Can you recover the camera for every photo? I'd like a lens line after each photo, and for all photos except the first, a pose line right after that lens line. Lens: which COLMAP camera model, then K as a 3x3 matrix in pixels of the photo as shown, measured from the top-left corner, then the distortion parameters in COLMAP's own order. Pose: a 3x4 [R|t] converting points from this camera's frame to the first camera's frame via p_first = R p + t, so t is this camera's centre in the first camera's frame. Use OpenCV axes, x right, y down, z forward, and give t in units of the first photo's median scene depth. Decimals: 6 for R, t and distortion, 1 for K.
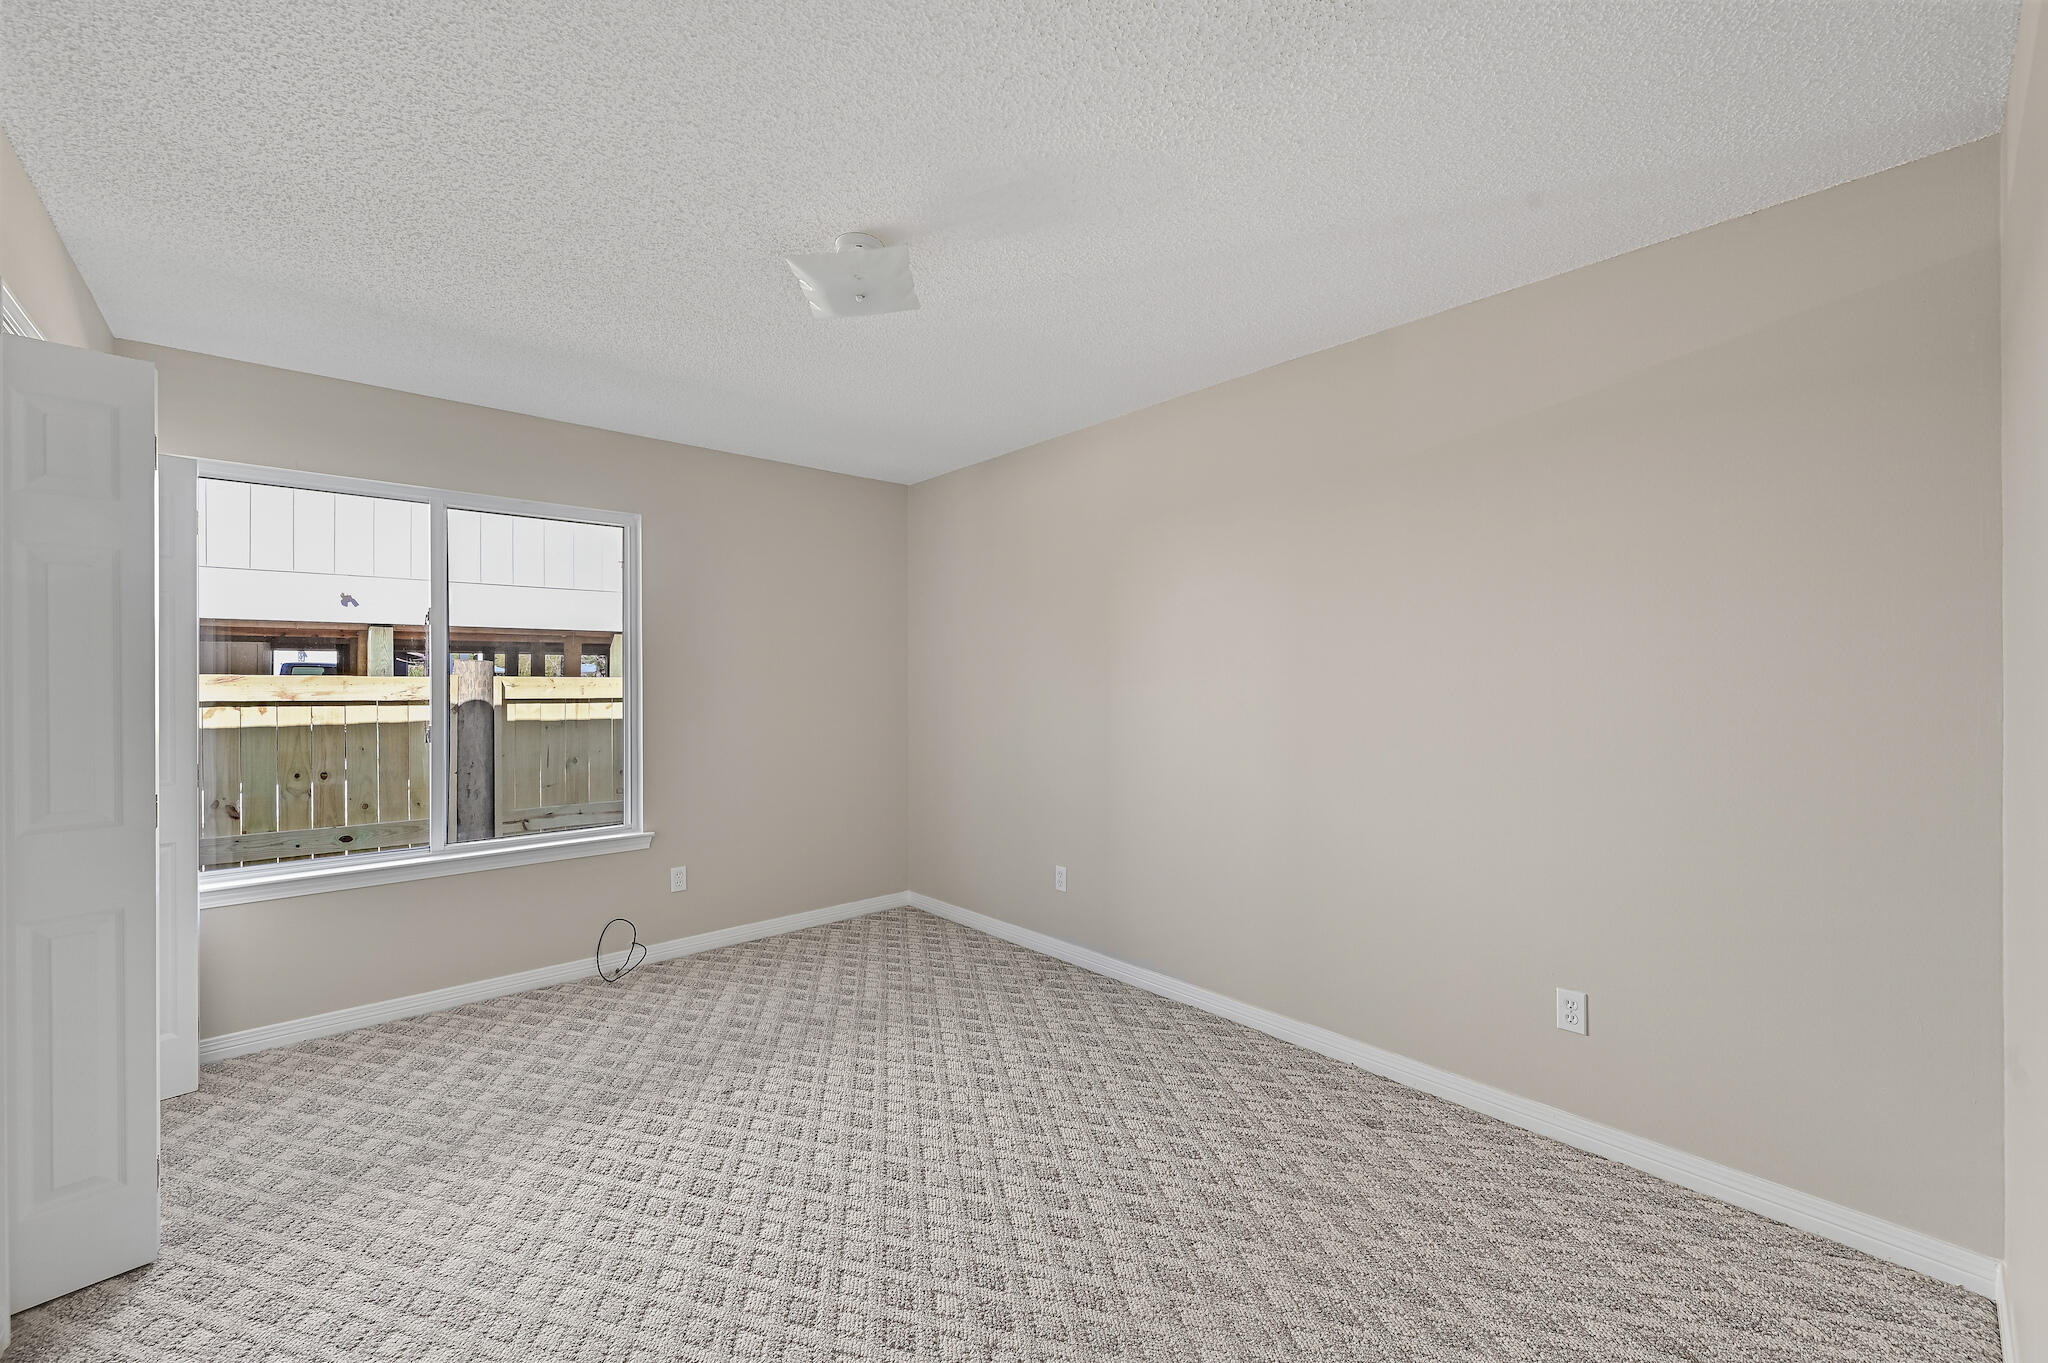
lens RADIAL K [[820.8, 0, 1022.4], [0, 820.8, 686.2], [0, 0, 1]] dist [0.001025, -0.000037]
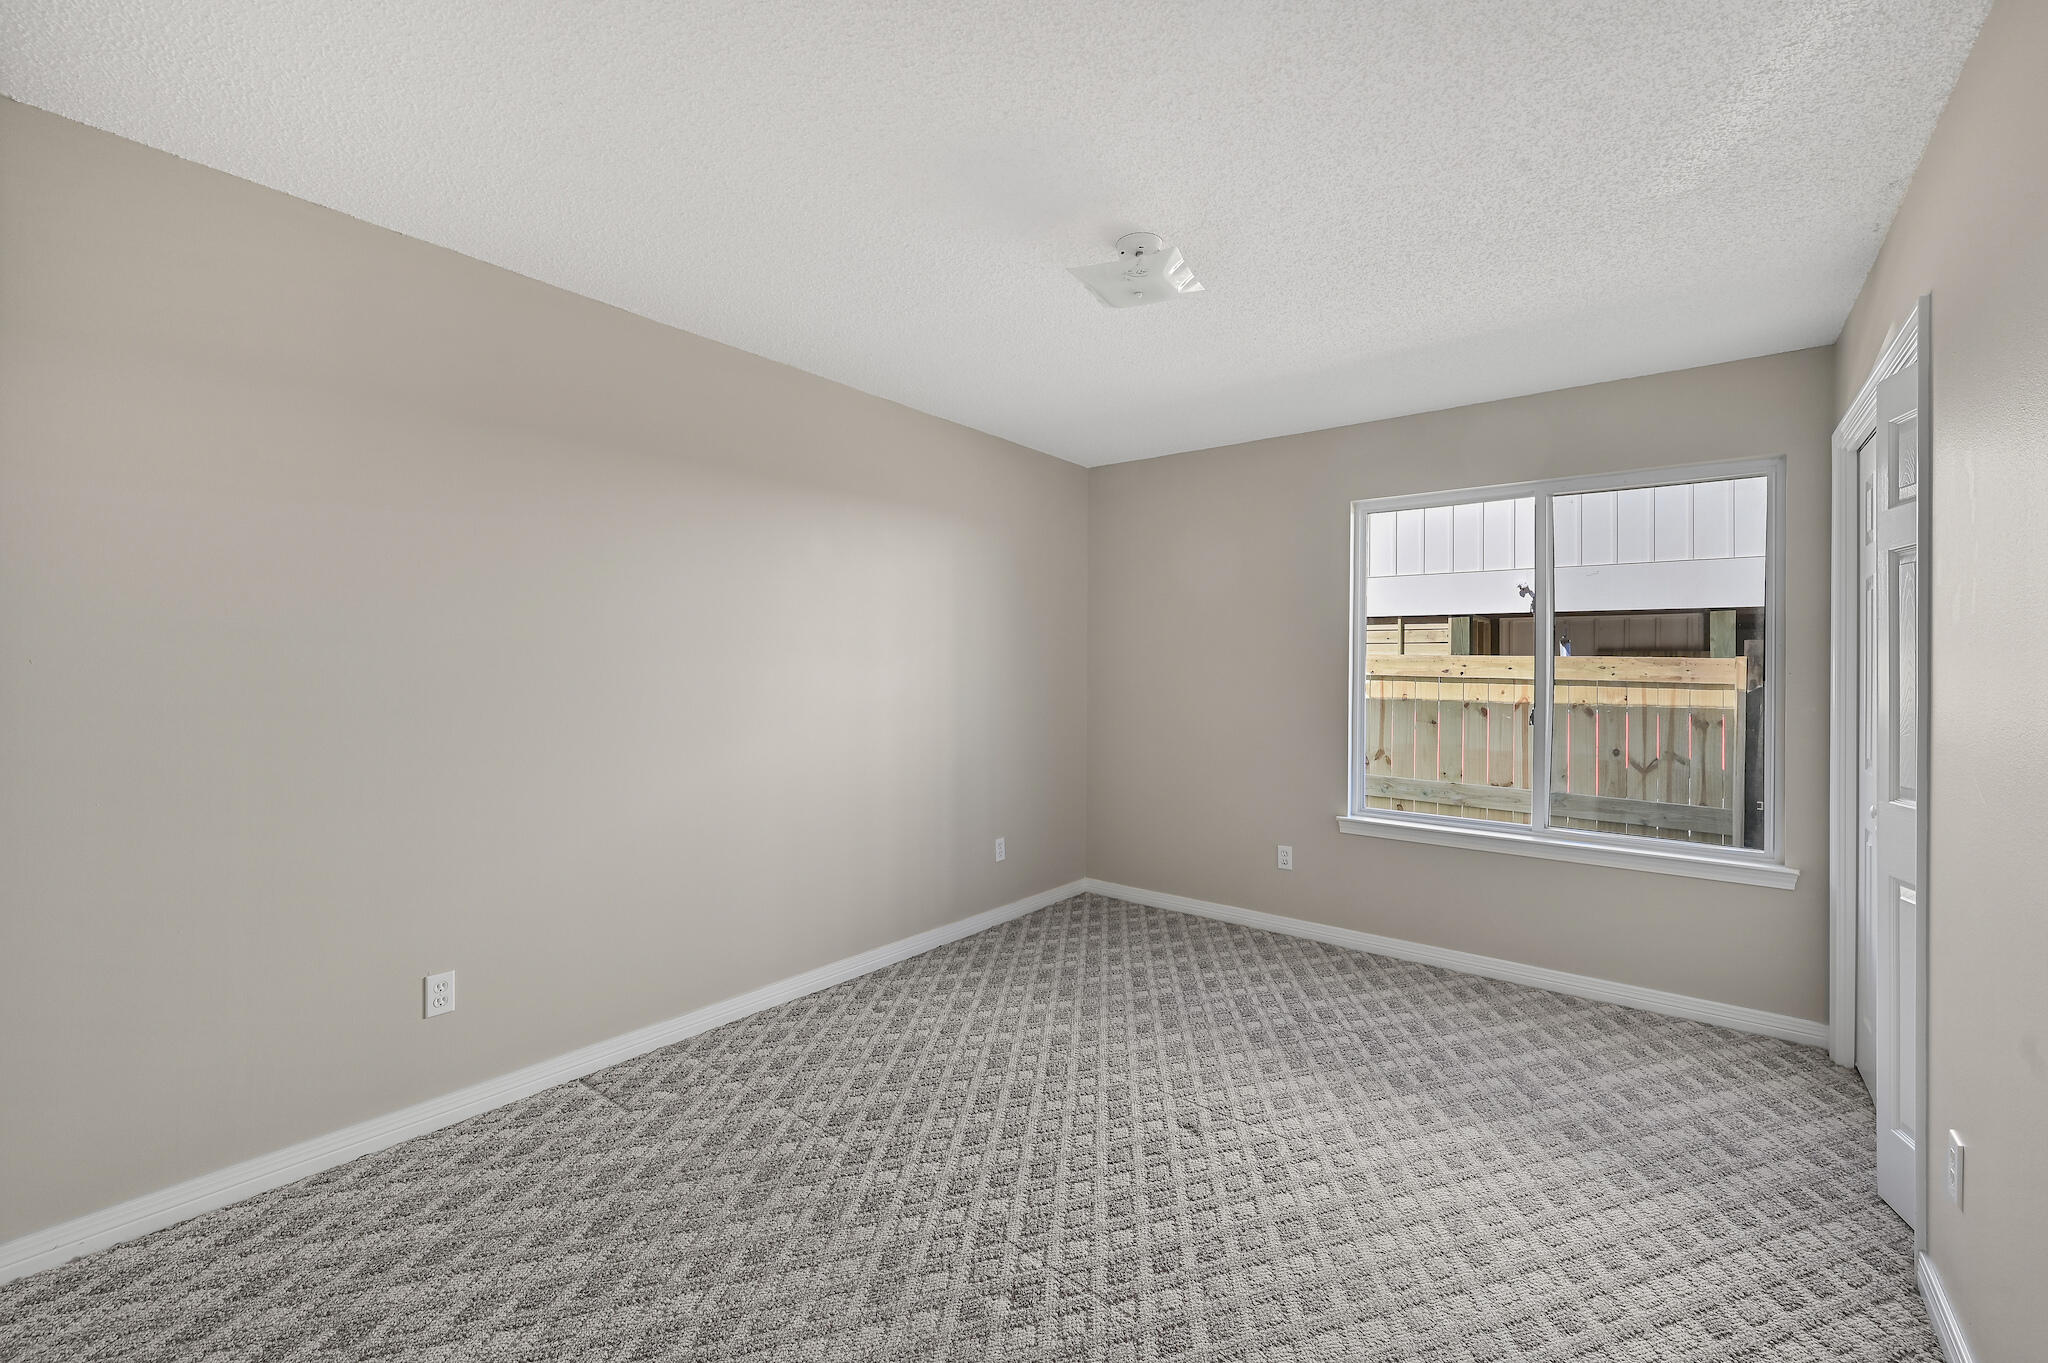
lens RADIAL K [[846.0, 0, 1052.0], [0, 846.0, 694.0], [0, 0, 1]] dist [-0.010439, -0.000111]
pose [[0.170578, 0.045375, -0.984299, 0.247086], [-0.018036, 0.998916, 0.042924, -0.002345], [0.985179, 0.010431, 0.171212, 0.209510]]
